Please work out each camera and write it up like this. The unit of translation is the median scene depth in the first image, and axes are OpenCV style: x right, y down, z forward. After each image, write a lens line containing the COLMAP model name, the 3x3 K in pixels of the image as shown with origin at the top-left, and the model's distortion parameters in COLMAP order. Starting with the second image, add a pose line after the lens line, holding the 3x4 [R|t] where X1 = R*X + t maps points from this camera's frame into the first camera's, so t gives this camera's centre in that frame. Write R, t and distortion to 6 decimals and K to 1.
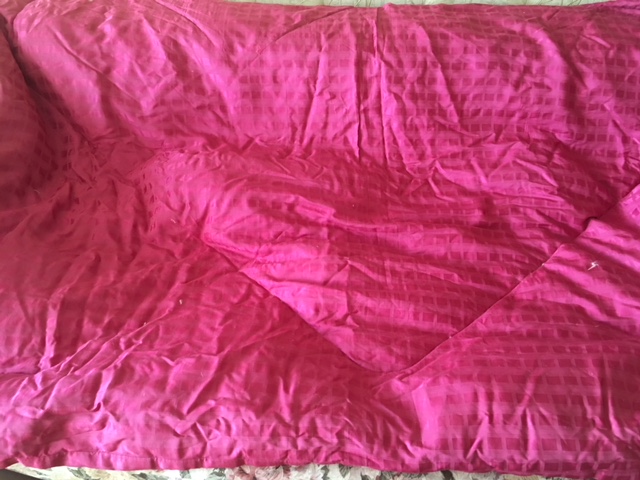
lens RADIAL K [[549.7, 0, 320.0], [0, 549.7, 240.0], [0, 0, 1]] dist [0.068849, -0.086773]
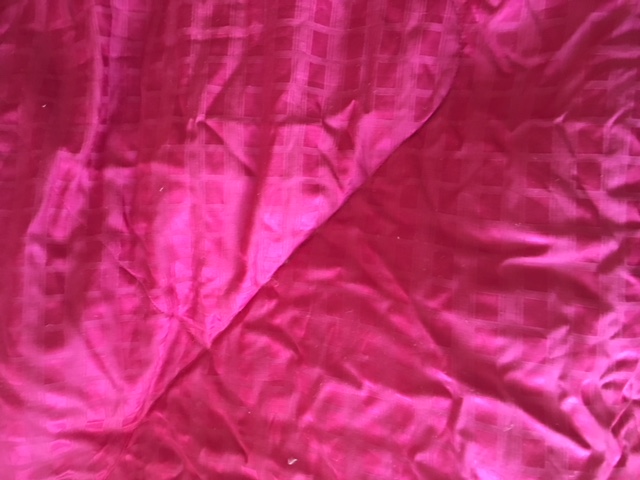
lens RADIAL K [[549.7, 0, 320.0], [0, 549.7, 240.0], [0, 0, 1]] dist [0.068849, -0.086773]
pose [[-0.005861, -0.996353, -0.085129, -0.008484], [0.867377, -0.047428, 0.495386, -0.105647], [-0.497616, -0.070935, 0.864492, 0.559732]]
